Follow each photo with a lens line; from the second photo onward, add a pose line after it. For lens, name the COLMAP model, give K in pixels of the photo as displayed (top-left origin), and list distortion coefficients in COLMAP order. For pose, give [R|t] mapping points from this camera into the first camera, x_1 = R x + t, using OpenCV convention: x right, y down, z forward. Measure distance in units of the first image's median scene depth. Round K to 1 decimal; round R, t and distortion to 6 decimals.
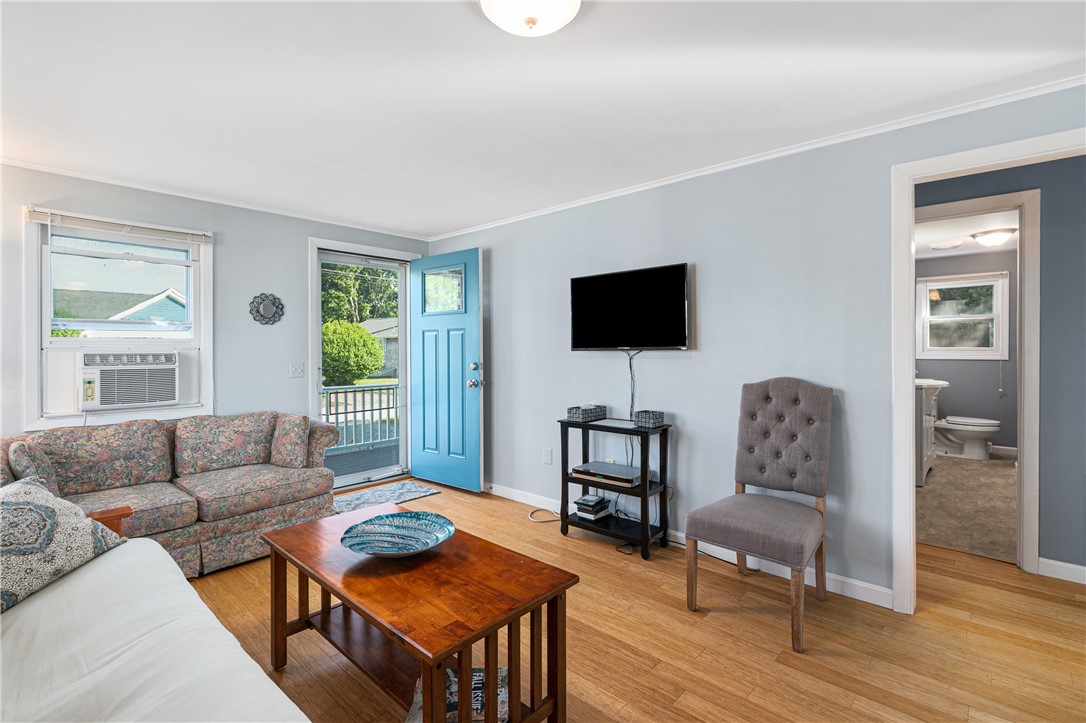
lens RADIAL K [[504.7, 0, 537.4], [0, 504.7, 346.7], [0, 0, 1]] dist [-0.002164, 0.000138]
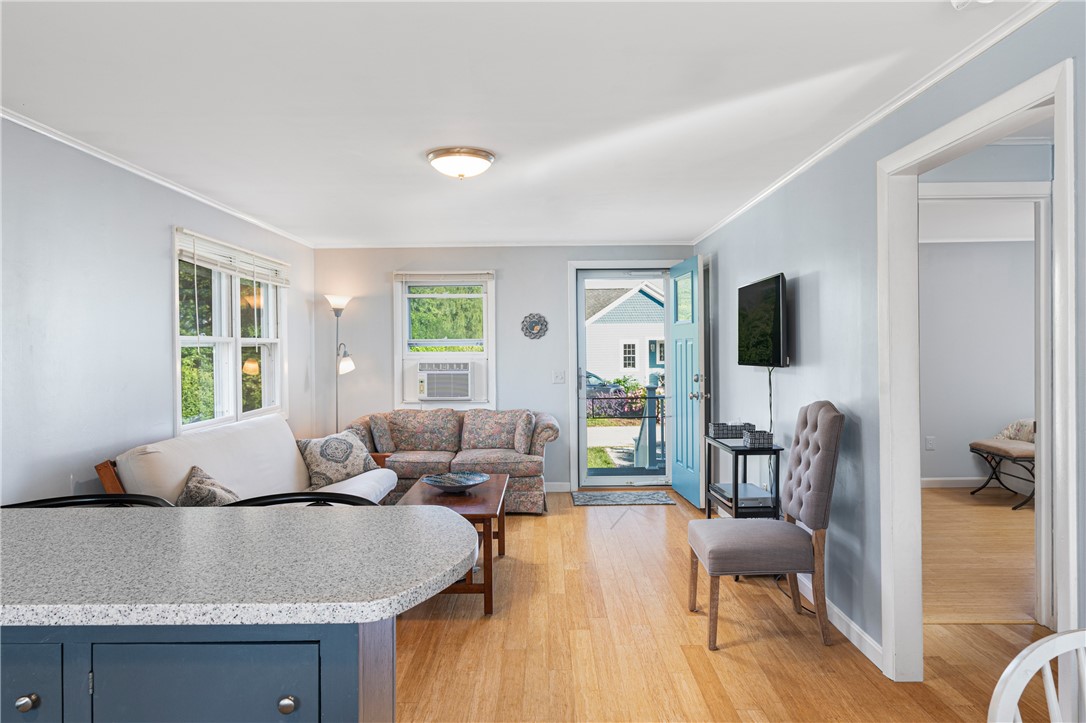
lens RADIAL K [[709.2, 0, 515.4], [0, 709.2, 346.9], [0, 0, 1]] dist [0.004439, 0.001424]
pose [[0.663577, -0.005170, -0.748090, 0.898159], [0.009868, 0.999950, 0.001844, -0.035723], [0.748043, -0.008606, 0.663595, -0.213591]]
